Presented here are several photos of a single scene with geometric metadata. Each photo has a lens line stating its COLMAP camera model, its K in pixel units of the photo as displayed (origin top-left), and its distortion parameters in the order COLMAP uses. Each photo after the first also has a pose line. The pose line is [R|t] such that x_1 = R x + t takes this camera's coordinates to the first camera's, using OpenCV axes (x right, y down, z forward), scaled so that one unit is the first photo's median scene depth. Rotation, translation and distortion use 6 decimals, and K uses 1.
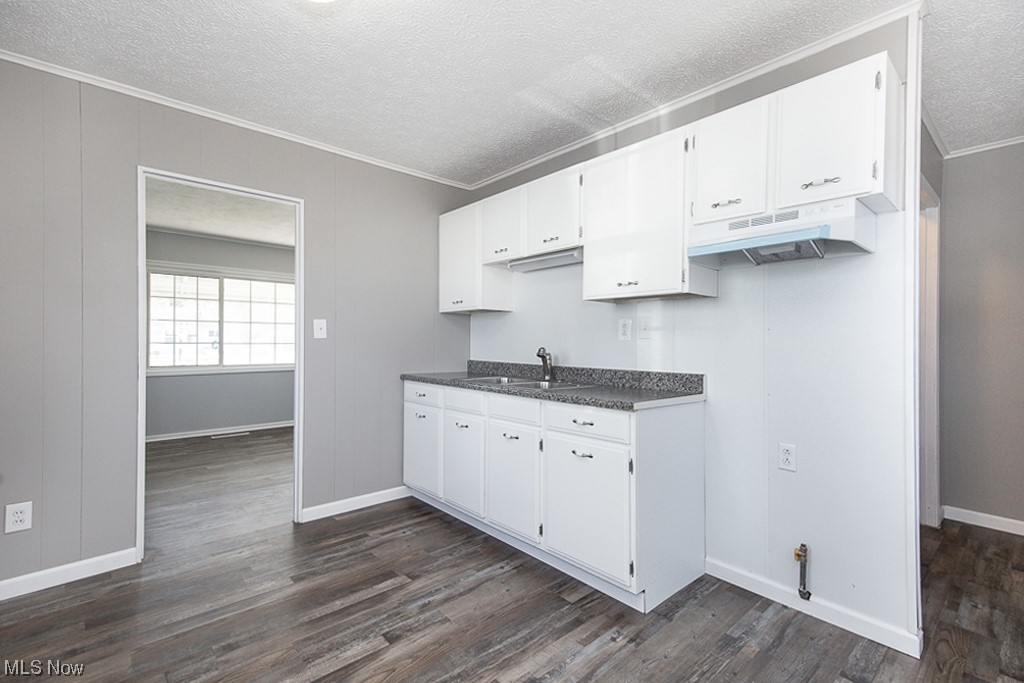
lens RADIAL K [[466.8, 0, 512.0], [0, 466.8, 341.5], [0, 0, 1]] dist [0.027352, -0.000494]
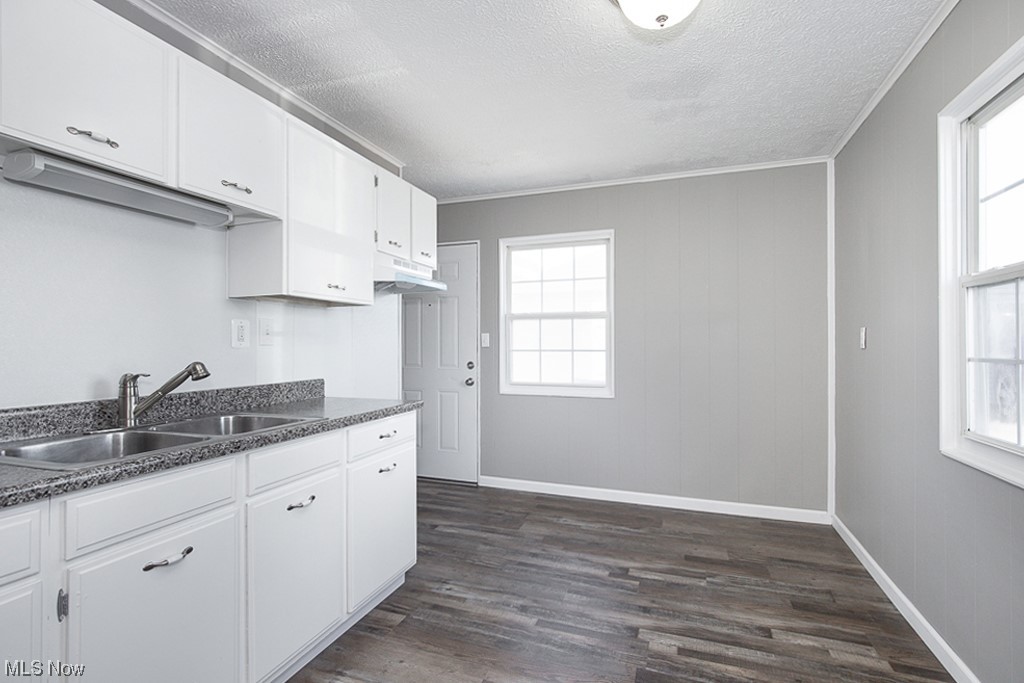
lens RADIAL K [[497.9, 0, 512.0], [0, 497.9, 341.5], [0, 0, 1]] dist [-0.000186, -0.000147]
pose [[-0.482765, -0.003976, 0.875741, -0.805073], [-0.001914, 0.999992, 0.003485, -0.019104], [-0.875748, 0.000007, -0.482769, 1.190377]]
